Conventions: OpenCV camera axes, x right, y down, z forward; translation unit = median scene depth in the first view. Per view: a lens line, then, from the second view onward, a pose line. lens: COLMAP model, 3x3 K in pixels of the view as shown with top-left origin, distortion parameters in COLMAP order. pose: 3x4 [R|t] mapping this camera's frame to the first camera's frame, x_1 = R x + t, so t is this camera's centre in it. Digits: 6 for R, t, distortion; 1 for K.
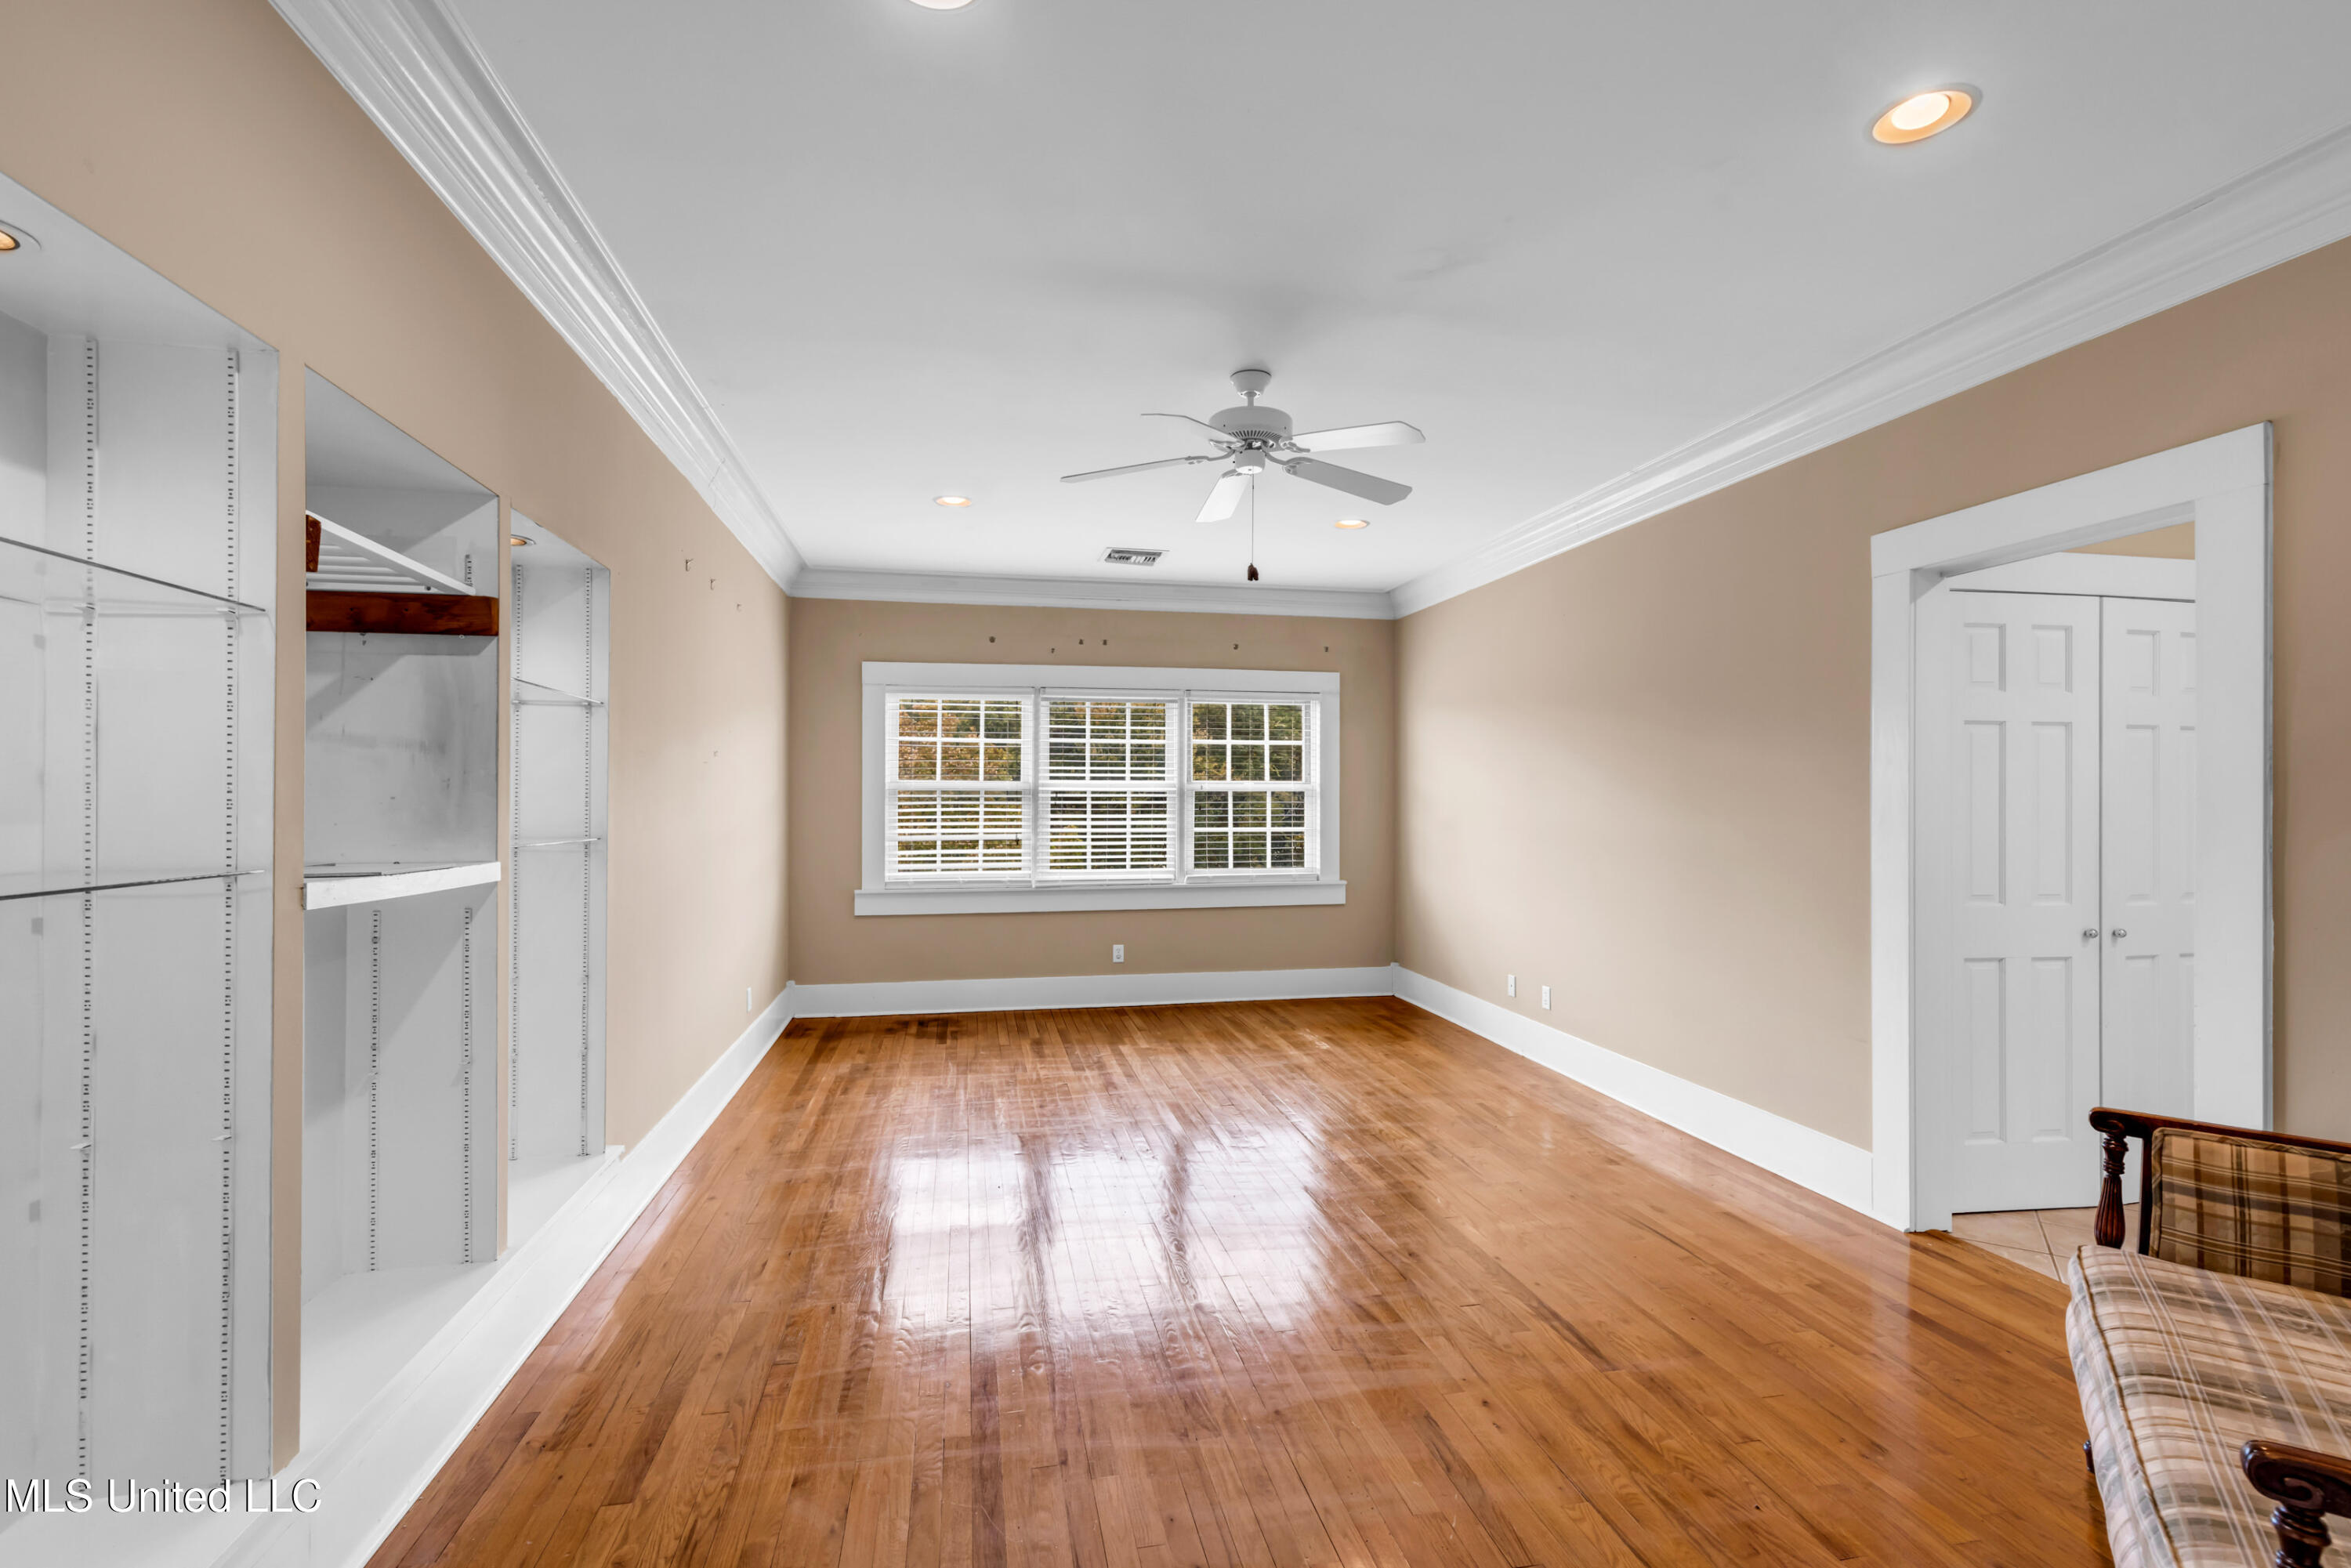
lens RADIAL K [[1087.3, 0, 1168.8], [0, 1087.3, 791.1], [0, 0, 1]] dist [0.011638, -0.001514]
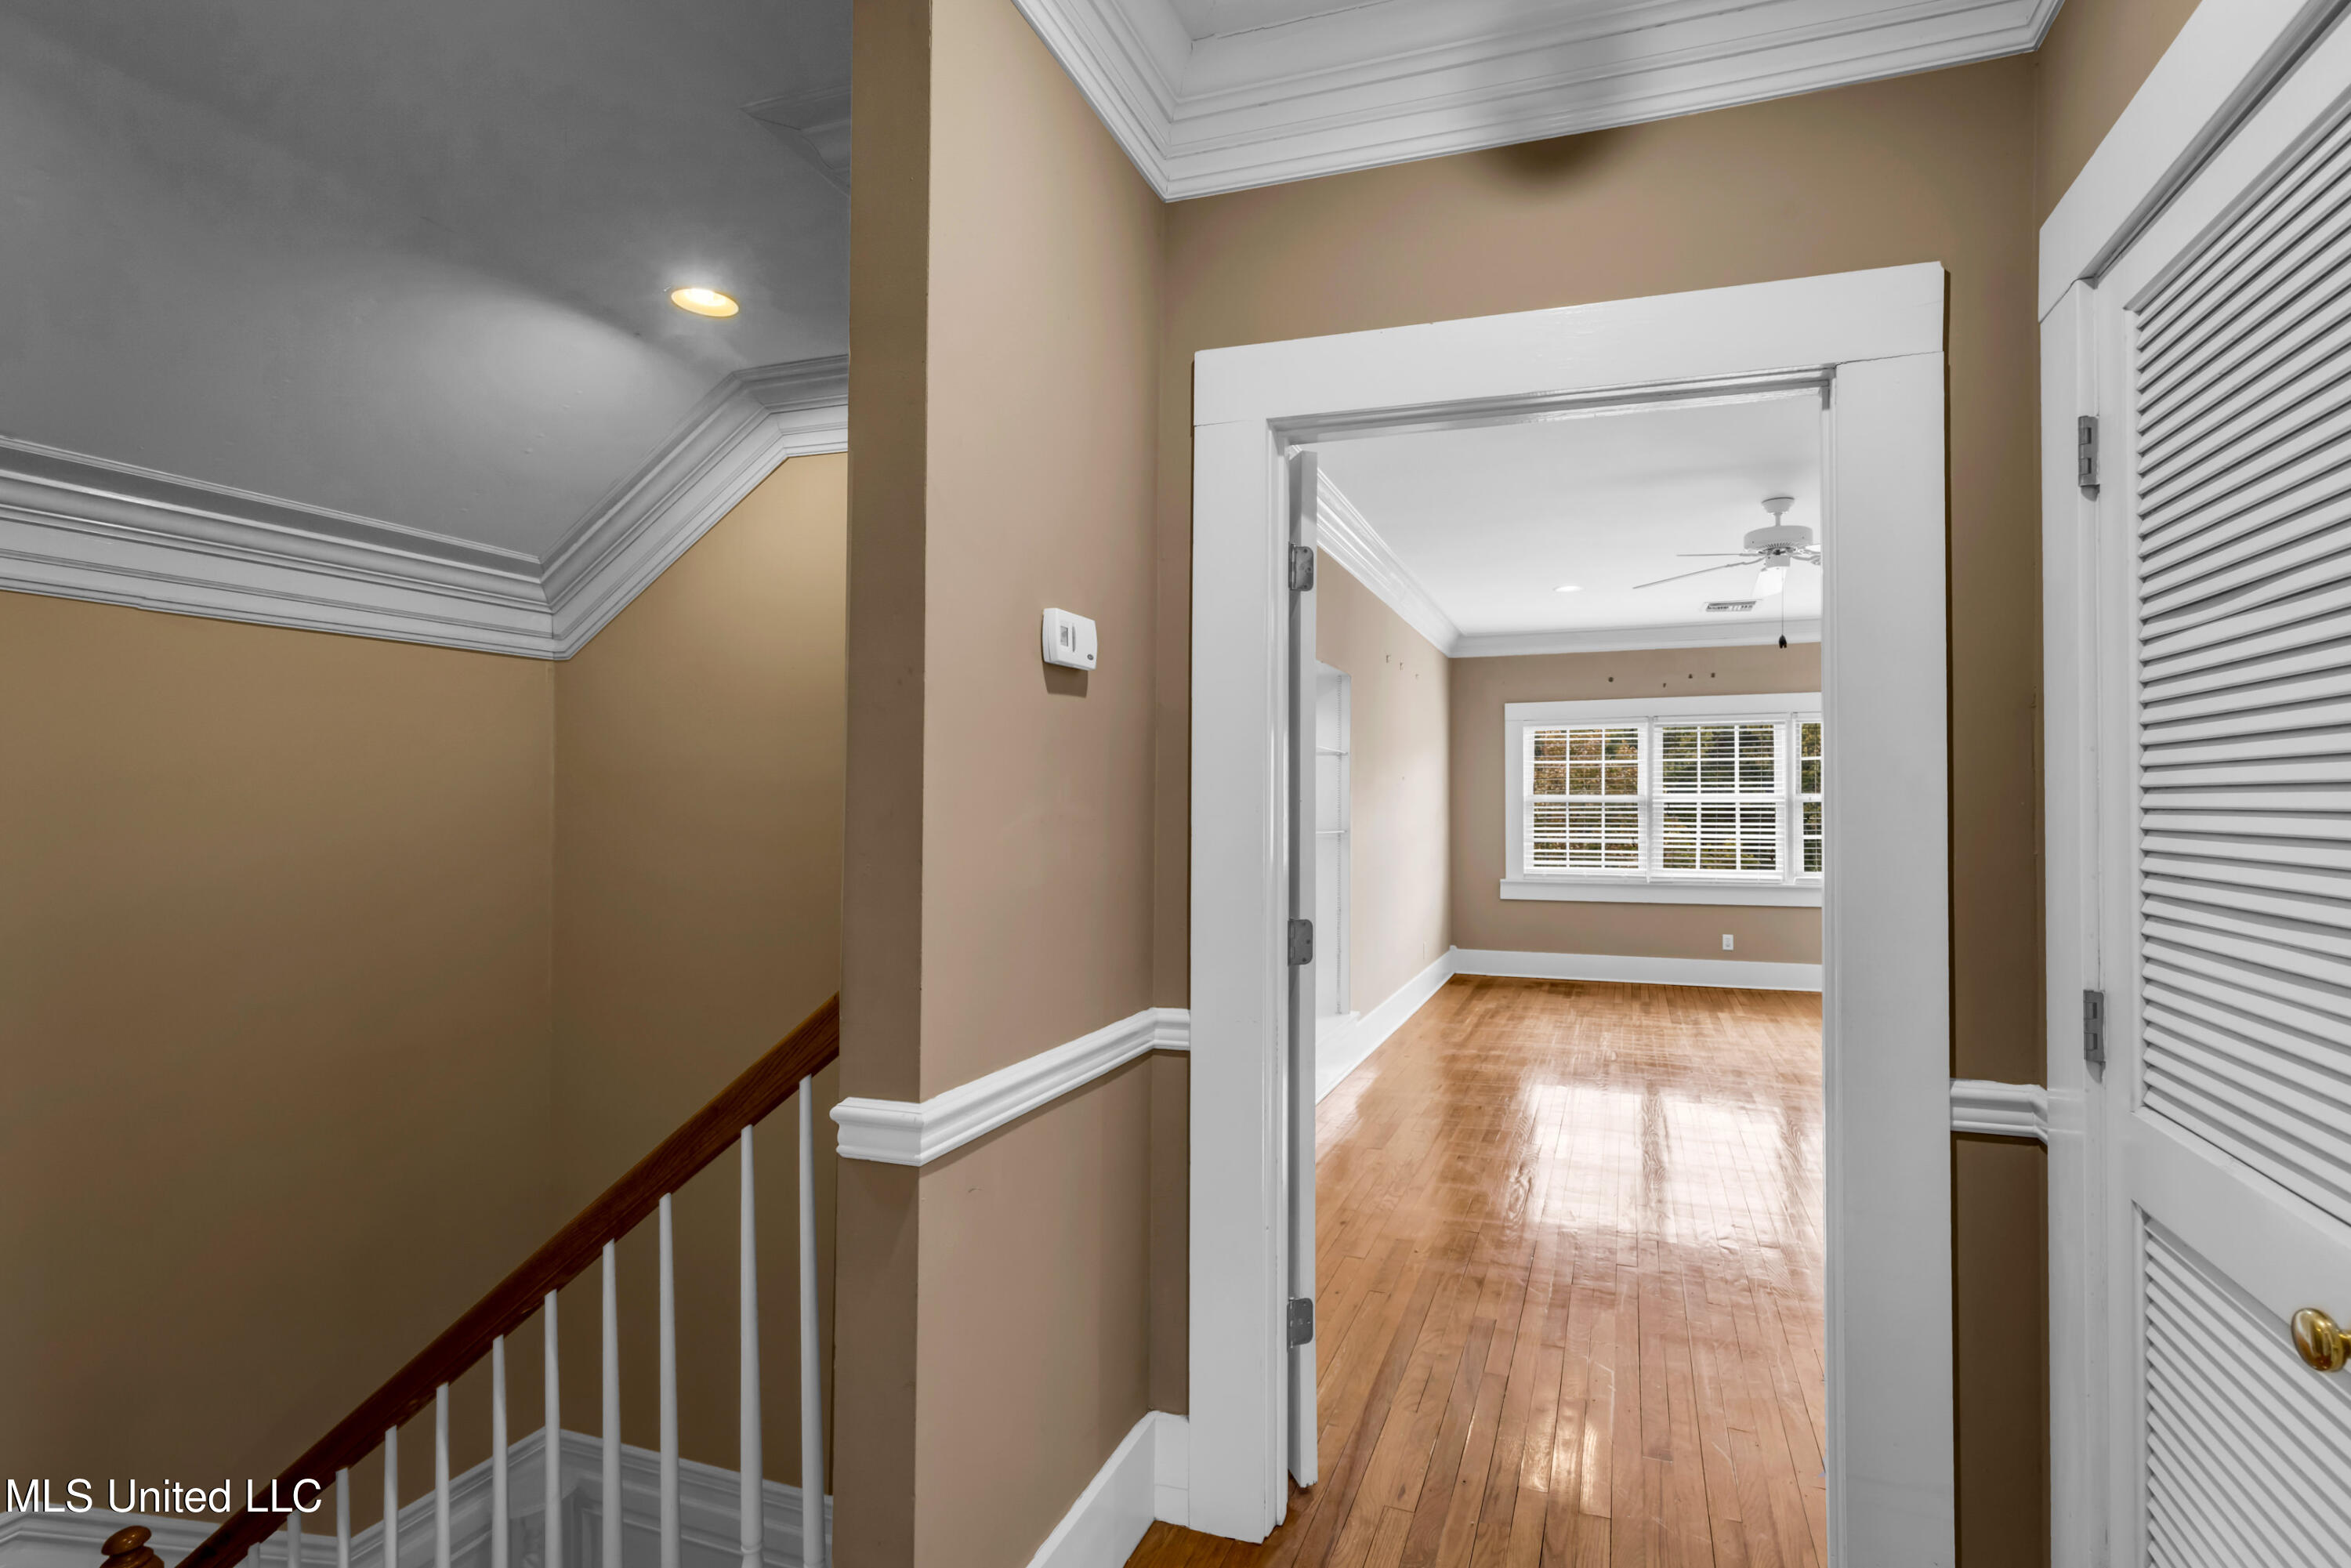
lens RADIAL K [[1153.4, 0, 1177.5], [0, 1153.4, 786.8], [0, 0, 1]] dist [0.023878, 0.000138]
pose [[0.844021, -0.009619, -0.536224, 0.131104], [0.002843, 0.999905, -0.013463, -0.001965], [0.536302, 0.009839, 0.843969, -0.384299]]
